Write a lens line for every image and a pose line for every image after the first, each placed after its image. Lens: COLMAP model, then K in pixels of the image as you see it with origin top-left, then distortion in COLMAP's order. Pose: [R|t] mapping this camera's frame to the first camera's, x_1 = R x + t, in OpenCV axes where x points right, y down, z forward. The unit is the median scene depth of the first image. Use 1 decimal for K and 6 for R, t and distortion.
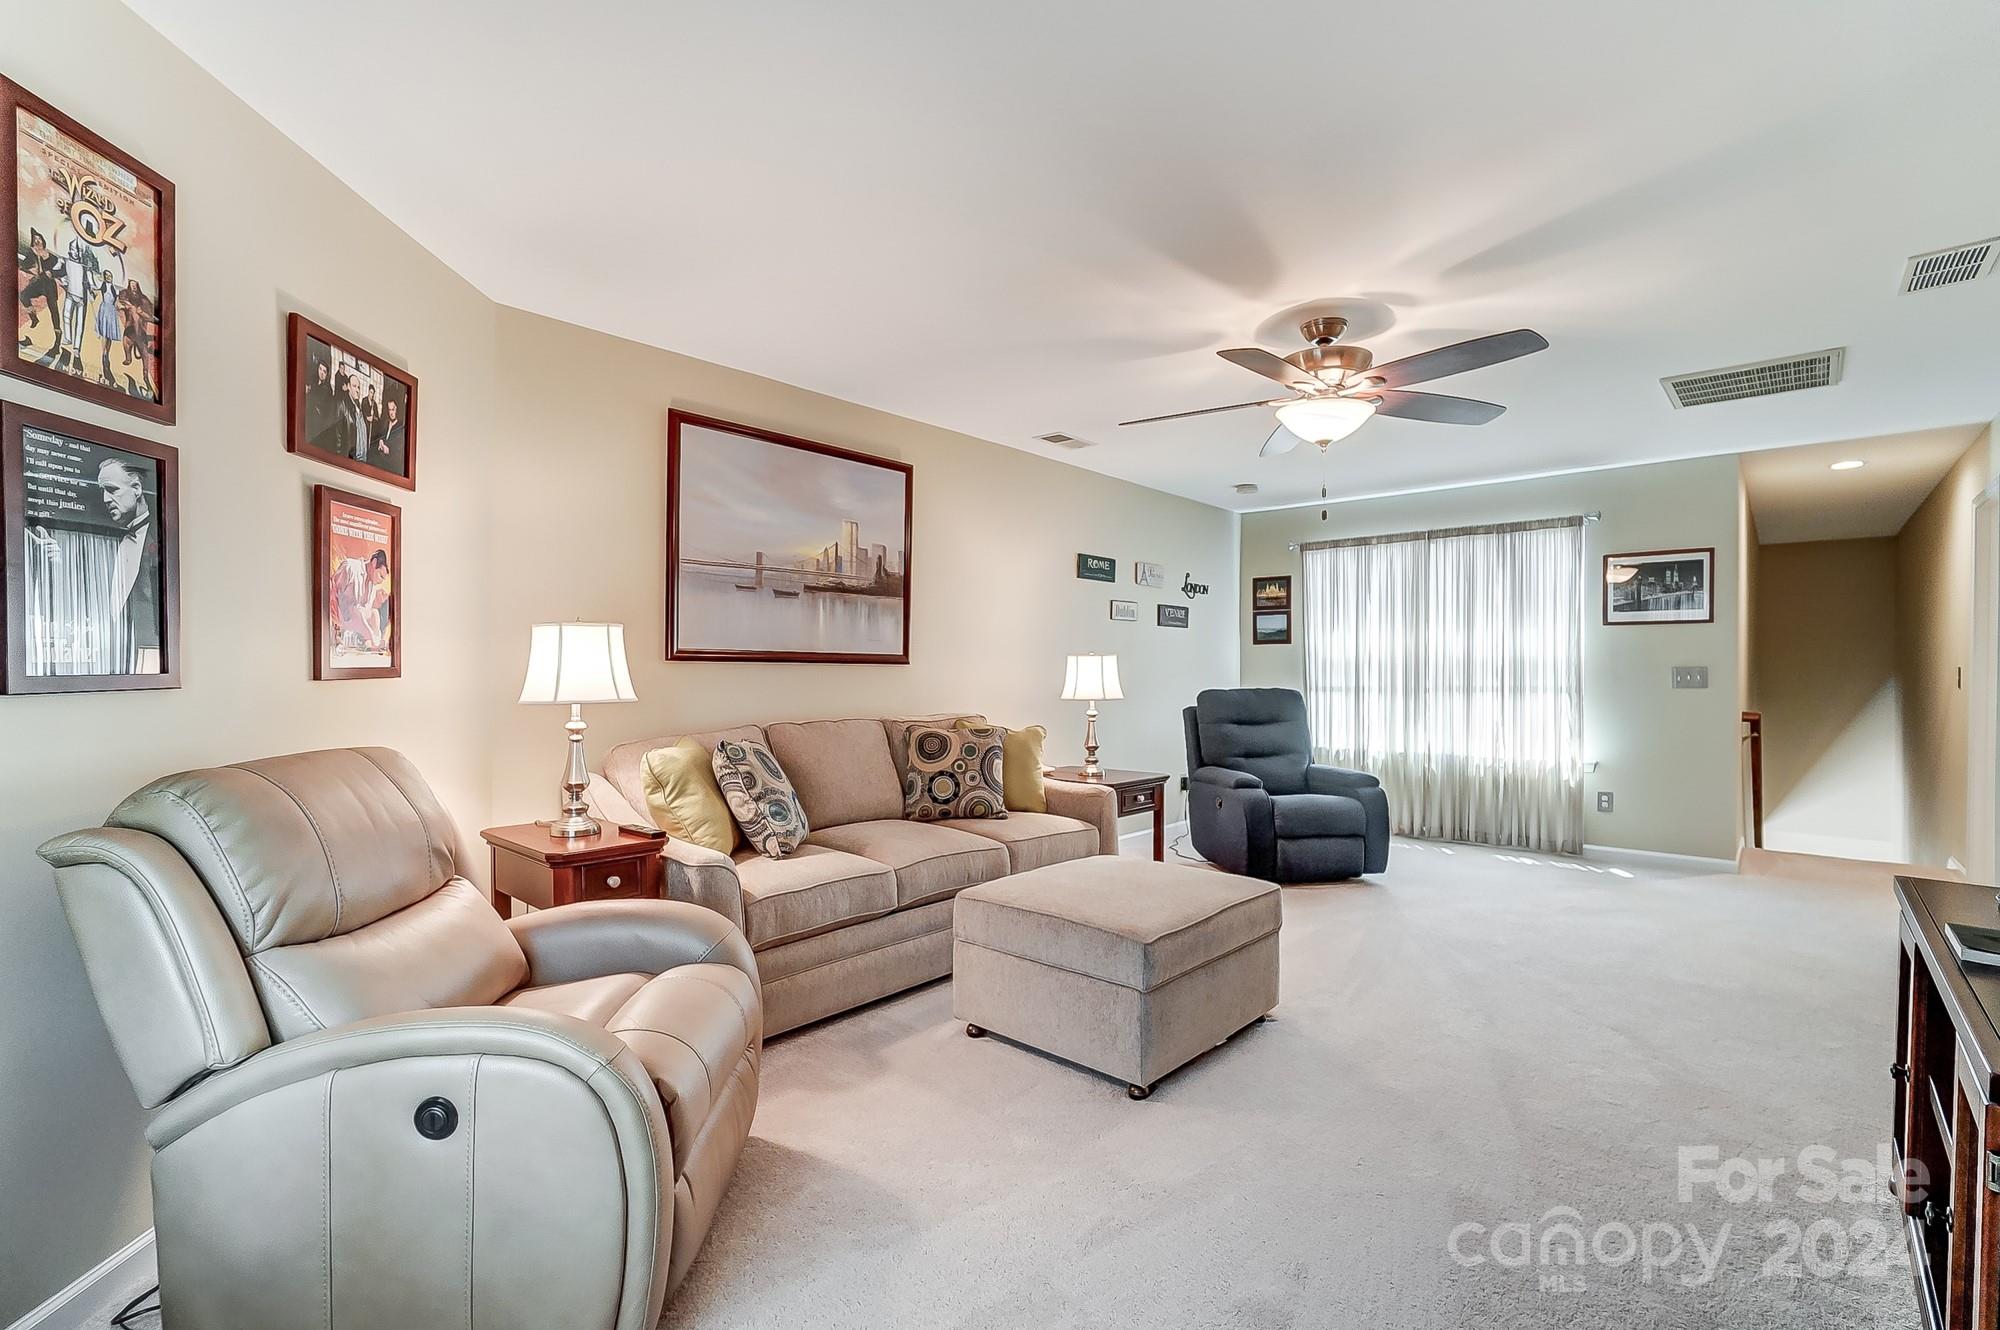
lens RADIAL K [[896.1, 0, 997.1], [0, 896.1, 668.3], [0, 0, 1]] dist [-0.014390, 0.000556]
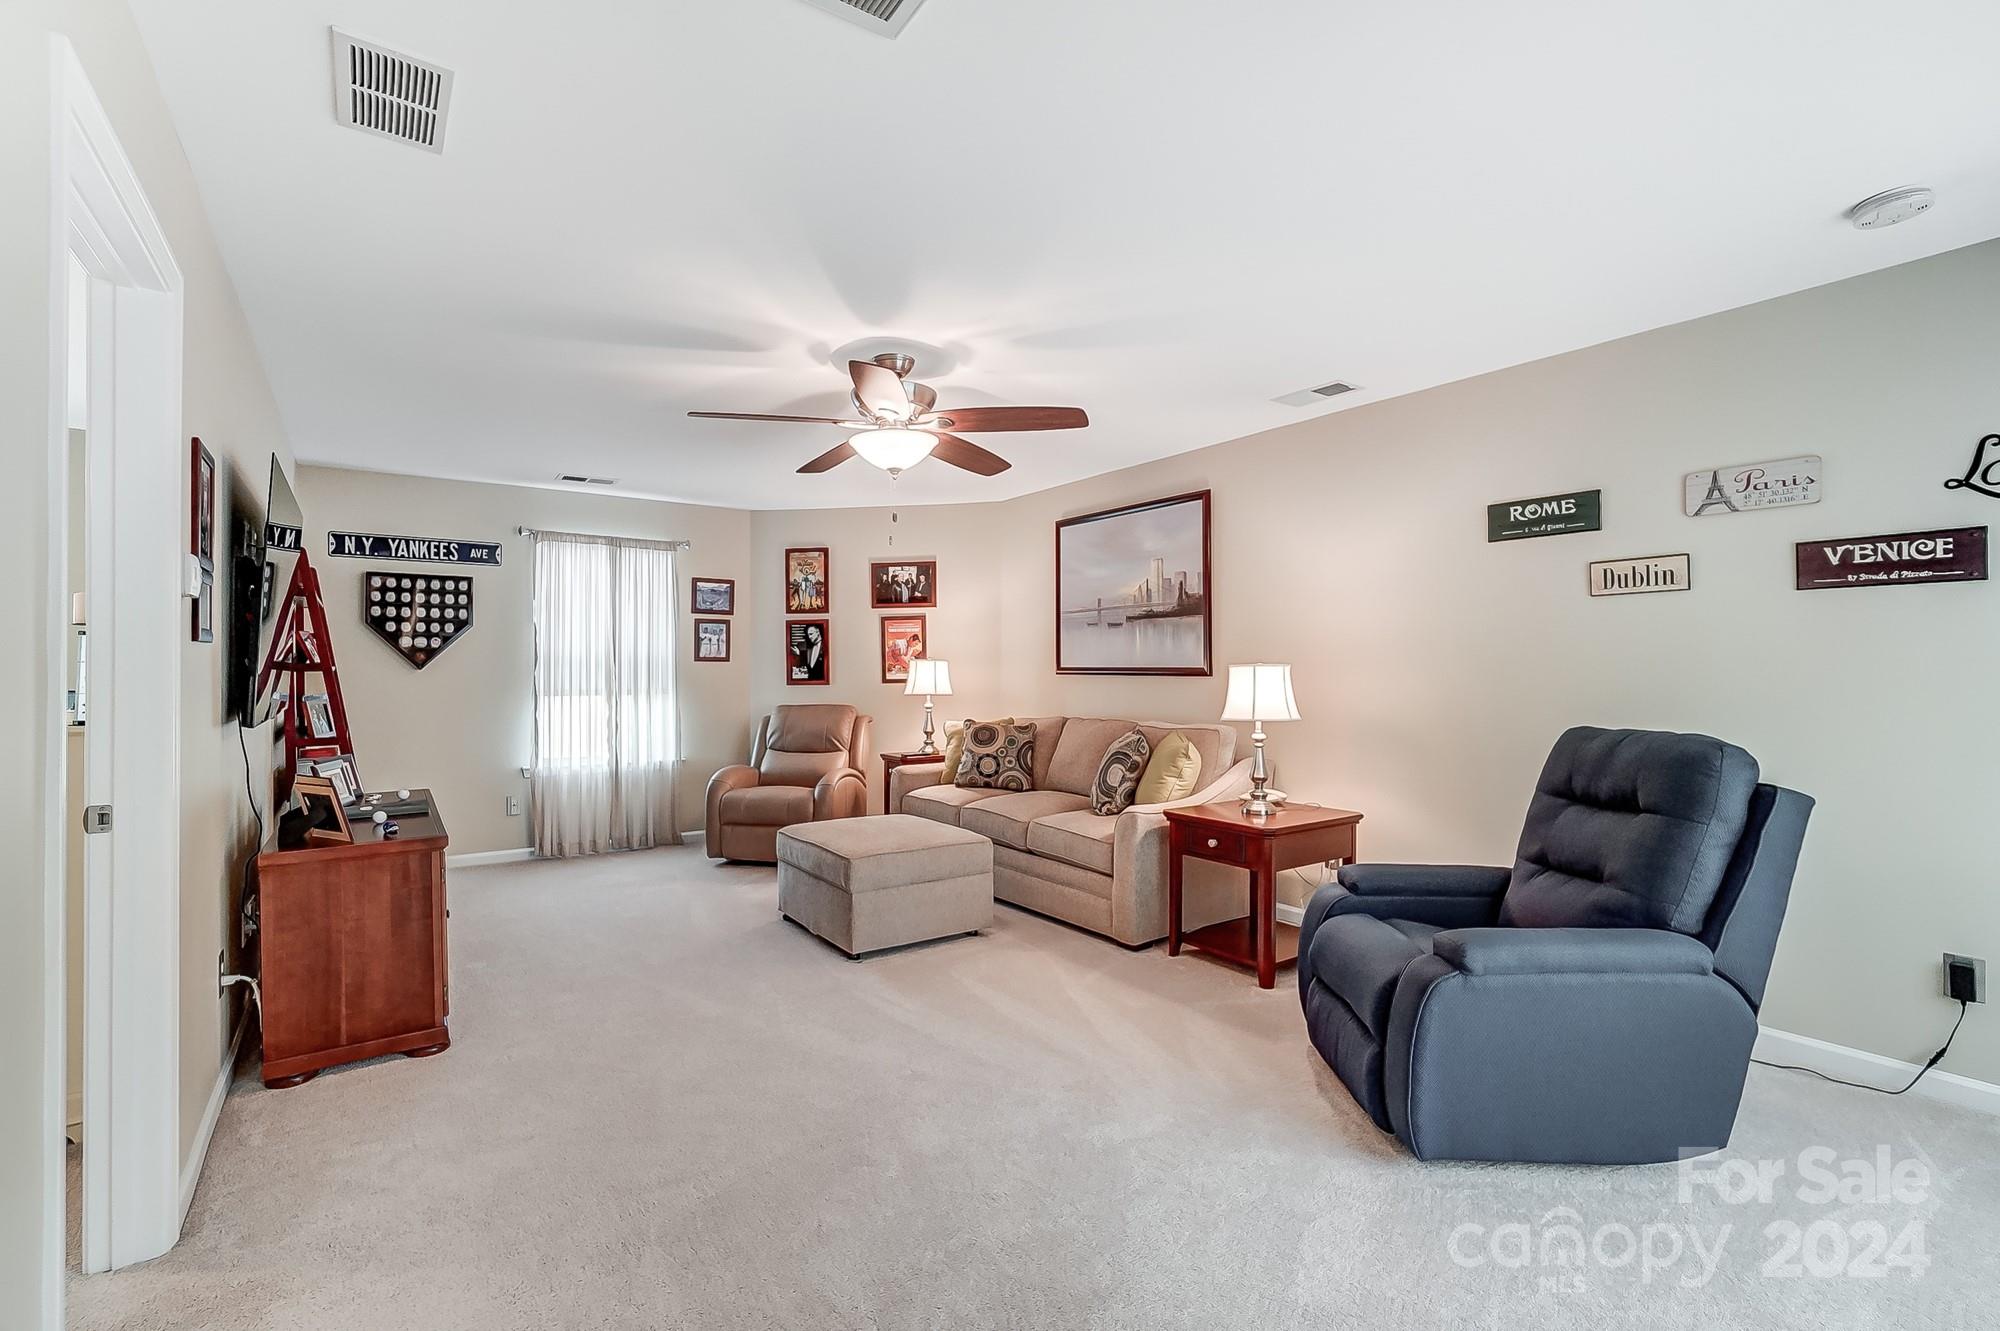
lens RADIAL K [[896.1, 0, 997.1], [0, 896.1, 668.8], [0, 0, 1]] dist [-0.014390, 0.000556]
pose [[-0.223406, 0.005730, -0.974709, 1.256346], [0.010774, 0.999936, 0.003408, -0.024802], [0.974666, -0.009740, -0.223453, 1.245176]]
